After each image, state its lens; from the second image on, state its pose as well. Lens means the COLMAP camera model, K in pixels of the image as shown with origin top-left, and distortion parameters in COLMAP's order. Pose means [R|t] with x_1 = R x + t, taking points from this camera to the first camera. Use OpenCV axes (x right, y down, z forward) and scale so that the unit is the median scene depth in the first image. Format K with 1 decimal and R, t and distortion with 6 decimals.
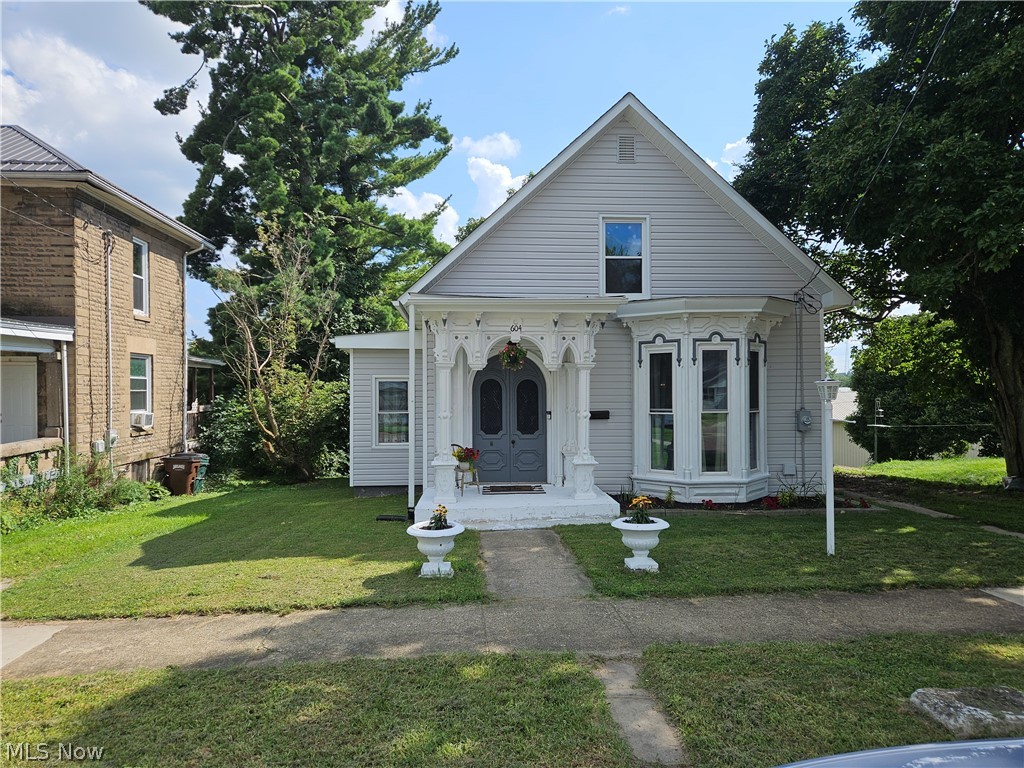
lens RADIAL K [[685.3, 0, 512.0], [0, 685.3, 384.0], [0, 0, 1]] dist [-0.001757, 0.000769]
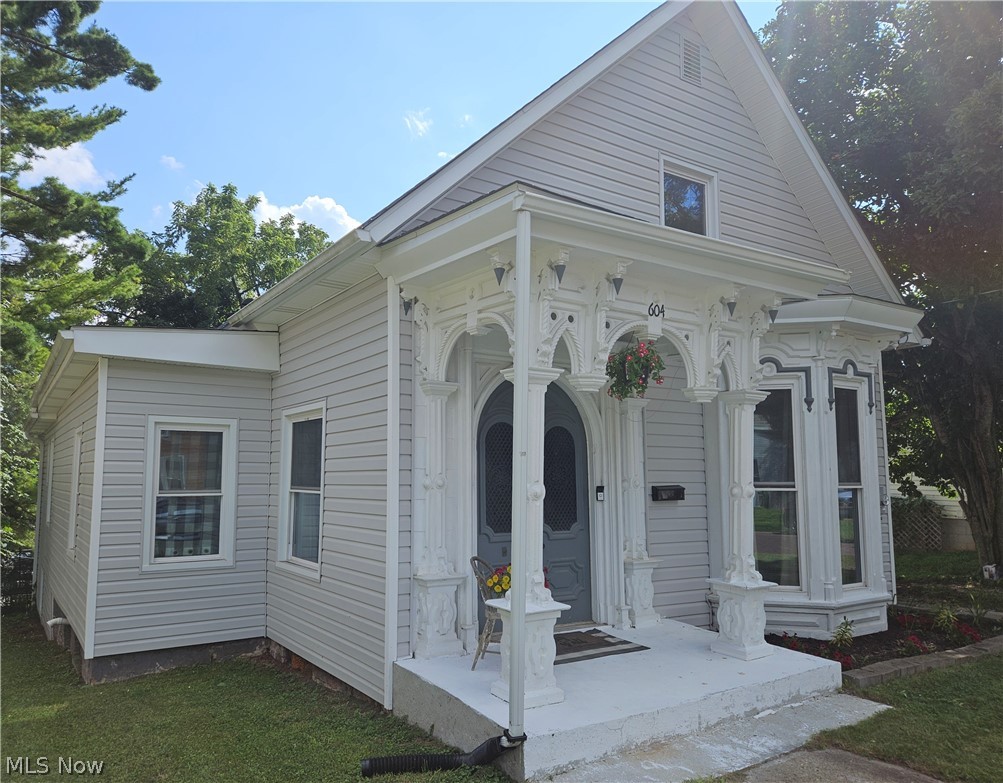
lens RADIAL K [[746.2, 0, 499.8], [0, 746.2, 405.6], [0, 0, 1]] dist [0.009962, -0.003777]
pose [[0.874059, 0.053562, 0.482858, -0.297056], [-0.011285, 0.995874, -0.090042, 0.029970], [-0.485688, 0.073253, 0.871057, 0.518529]]
